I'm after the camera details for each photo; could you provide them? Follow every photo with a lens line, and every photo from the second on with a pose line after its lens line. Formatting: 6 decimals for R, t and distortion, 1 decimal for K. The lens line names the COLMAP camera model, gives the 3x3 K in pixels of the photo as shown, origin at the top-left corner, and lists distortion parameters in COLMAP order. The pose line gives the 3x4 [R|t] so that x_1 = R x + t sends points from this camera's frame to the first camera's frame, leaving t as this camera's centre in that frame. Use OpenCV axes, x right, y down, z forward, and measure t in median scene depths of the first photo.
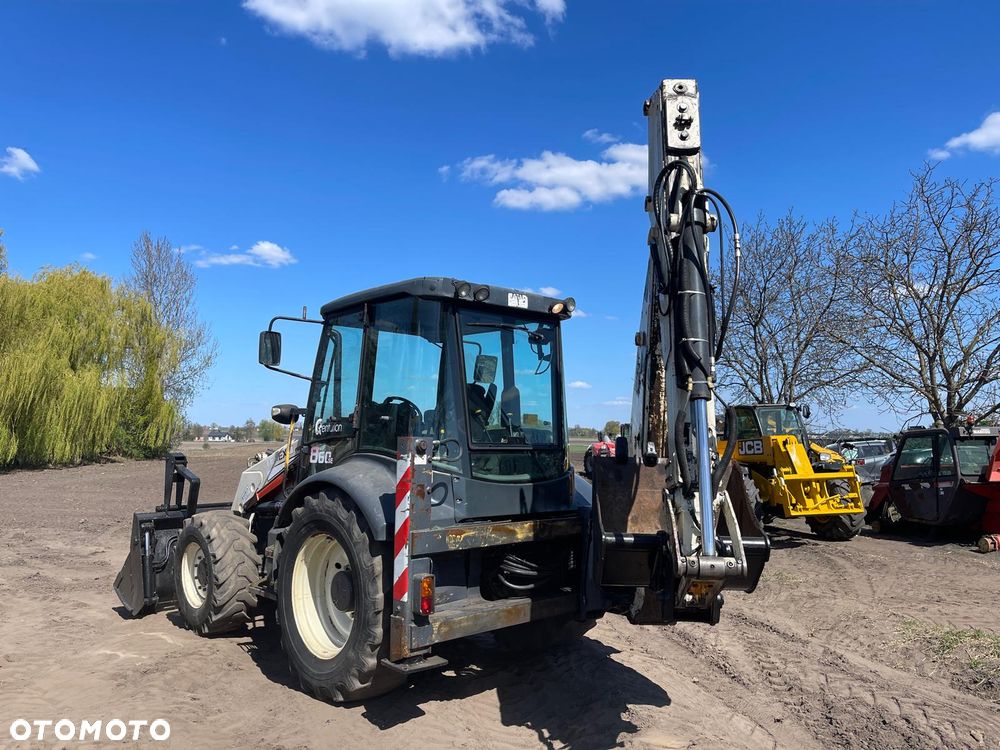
lens RADIAL K [[763.5, 0, 501.1], [0, 763.5, 372.2], [0, 0, 1]] dist [0.083798, -0.112278]
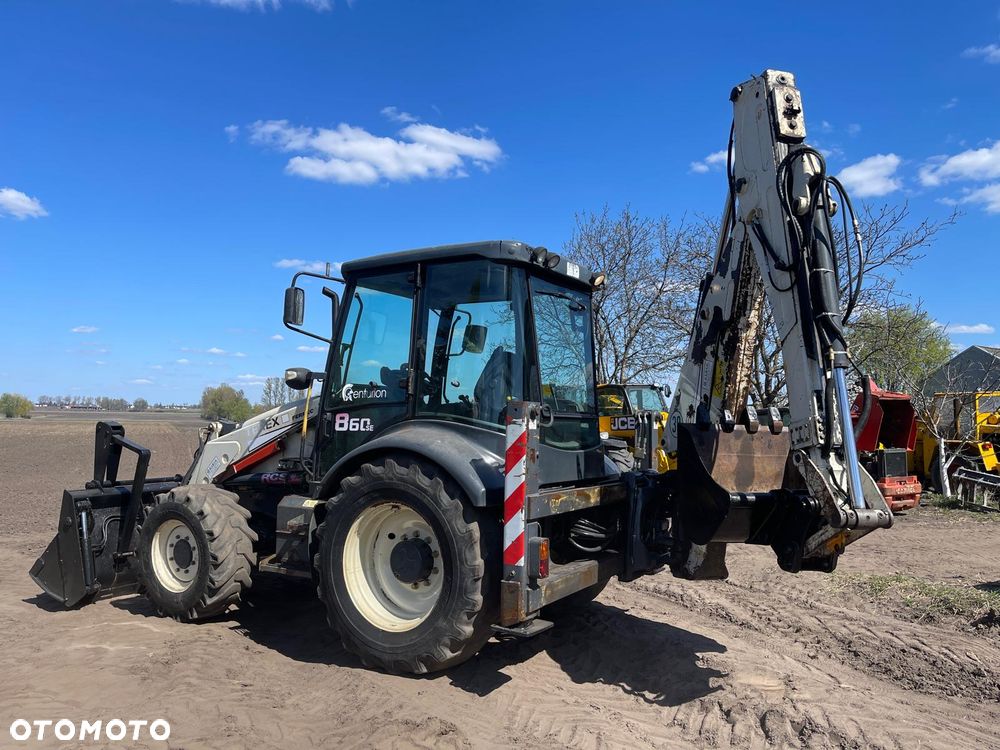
lens RADIAL K [[760.3, 0, 507.5], [0, 760.3, 375.2], [0, 0, 1]] dist [0.069630, -0.087084]
pose [[0.960204, 0.023713, 0.278292, -0.319765], [-0.032057, 0.999162, 0.025468, 0.020749], [-0.277455, -0.033375, 0.960159, 0.050232]]
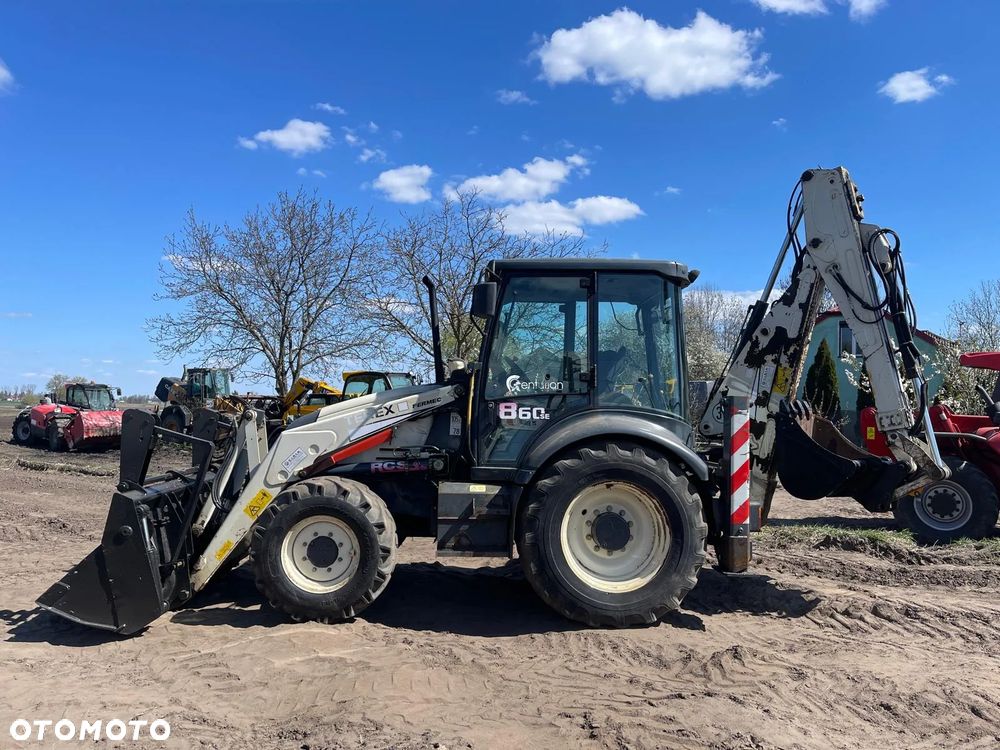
lens RADIAL K [[763.5, 0, 501.1], [0, 763.5, 372.2], [0, 0, 1]] dist [0.083798, -0.112278]
pose [[0.647739, 0.043779, 0.760604, -1.042731], [-0.078476, 0.996871, 0.009453, 0.050133], [-0.757810, -0.065813, 0.649148, 0.374089]]
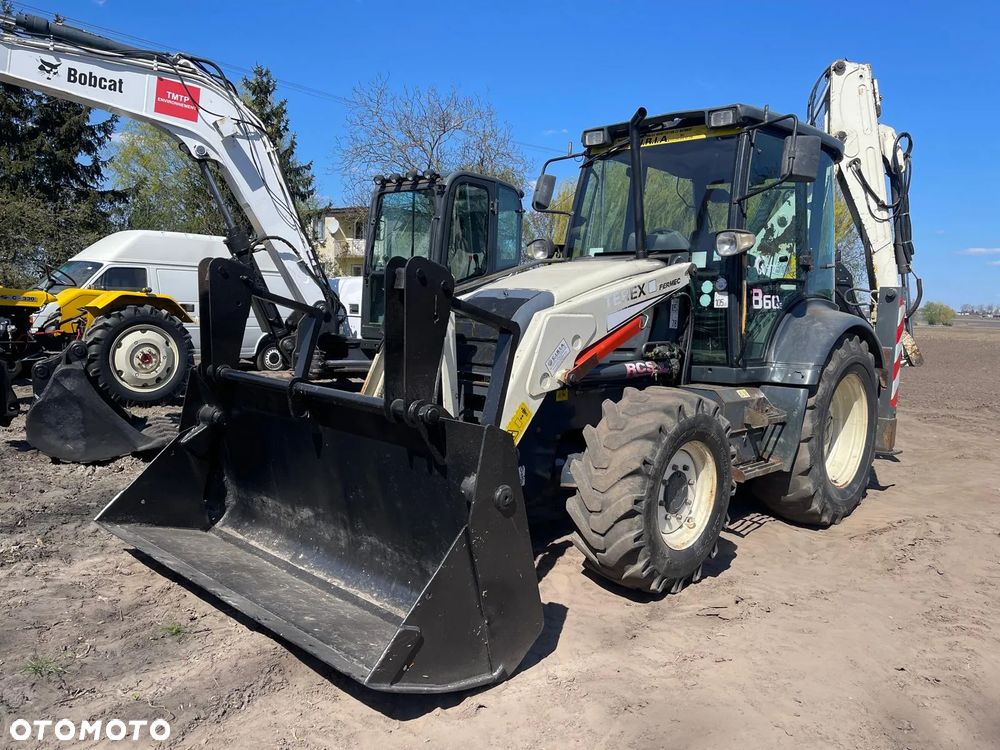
lens RADIAL K [[763.5, 0, 501.1], [0, 763.5, 372.2], [0, 0, 1]] dist [0.083798, -0.112278]
pose [[-0.040216, -0.105836, 0.993570, -1.108986], [-0.135276, 0.985796, 0.099533, 0.145253], [-0.989991, -0.130403, -0.053962, 1.352628]]
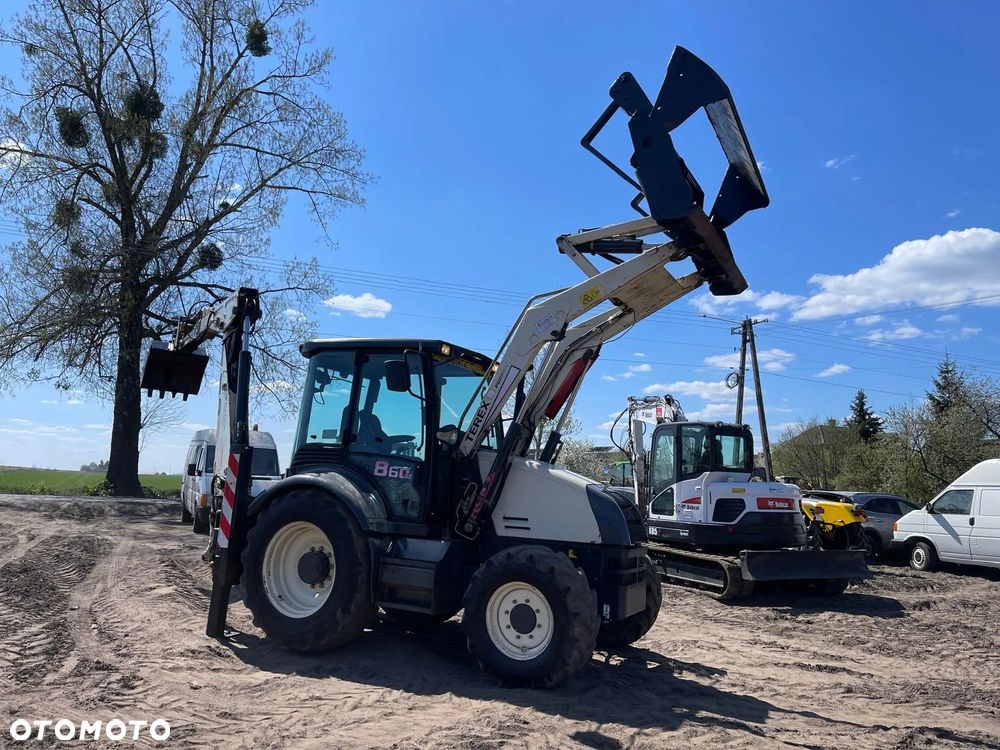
lens RADIAL K [[760.3, 0, 507.5], [0, 760.3, 375.2], [0, 0, 1]] dist [0.069630, -0.087084]
pose [[0.936207, -0.030644, -0.350111, 0.487248], [0.011371, 0.998311, -0.056975, -0.057378], [0.351265, 0.049359, 0.934974, -0.839636]]
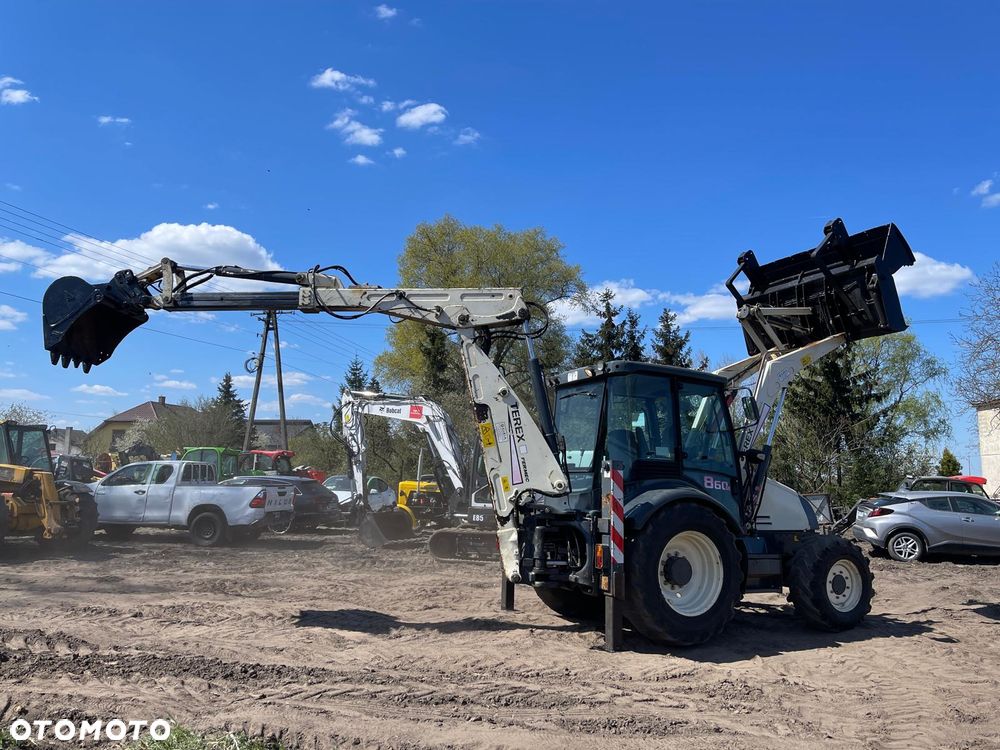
lens RADIAL K [[758.4, 0, 498.3], [0, 758.4, 361.1], [0, 0, 1]] dist [0.091088, -0.111143]
pose [[0.845379, 0.081696, 0.527883, -1.220813], [-0.057650, 0.996417, -0.061885, -0.097643], [-0.531047, 0.021884, 0.847060, -0.808724]]
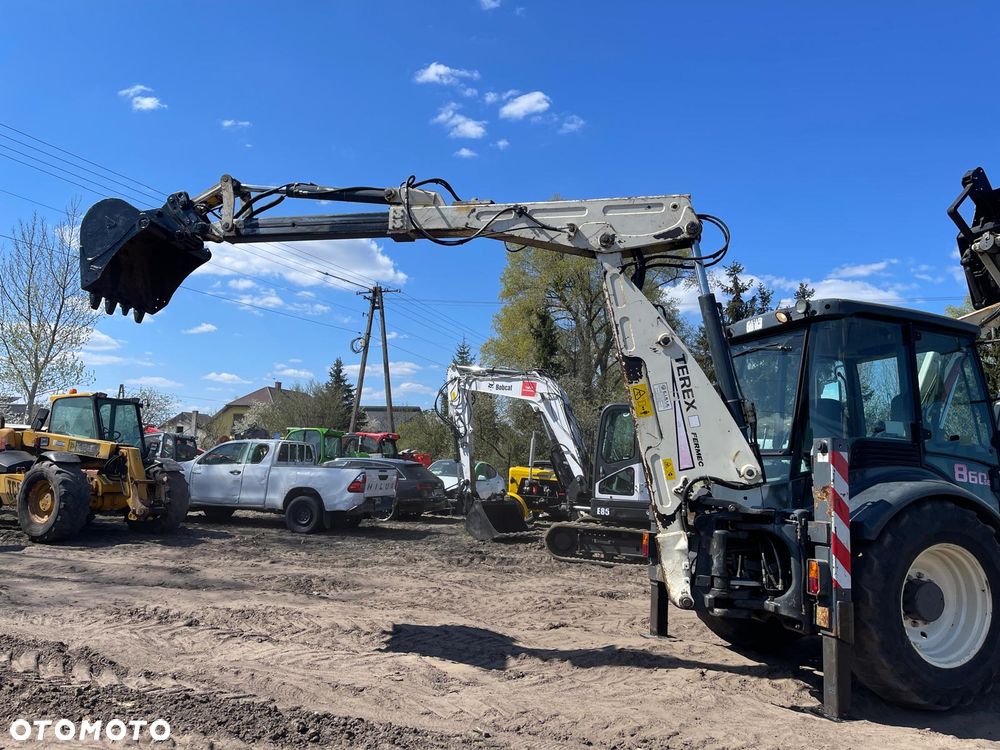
lens RADIAL K [[755.2, 0, 506.5], [0, 755.2, 361.6], [0, 0, 1]] dist [0.086266, -0.102185]
pose [[0.905545, 0.076727, 0.417254, -1.079482], [-0.065653, 0.997006, -0.040851, -0.048624], [-0.419139, 0.009598, 0.907872, -0.465015]]
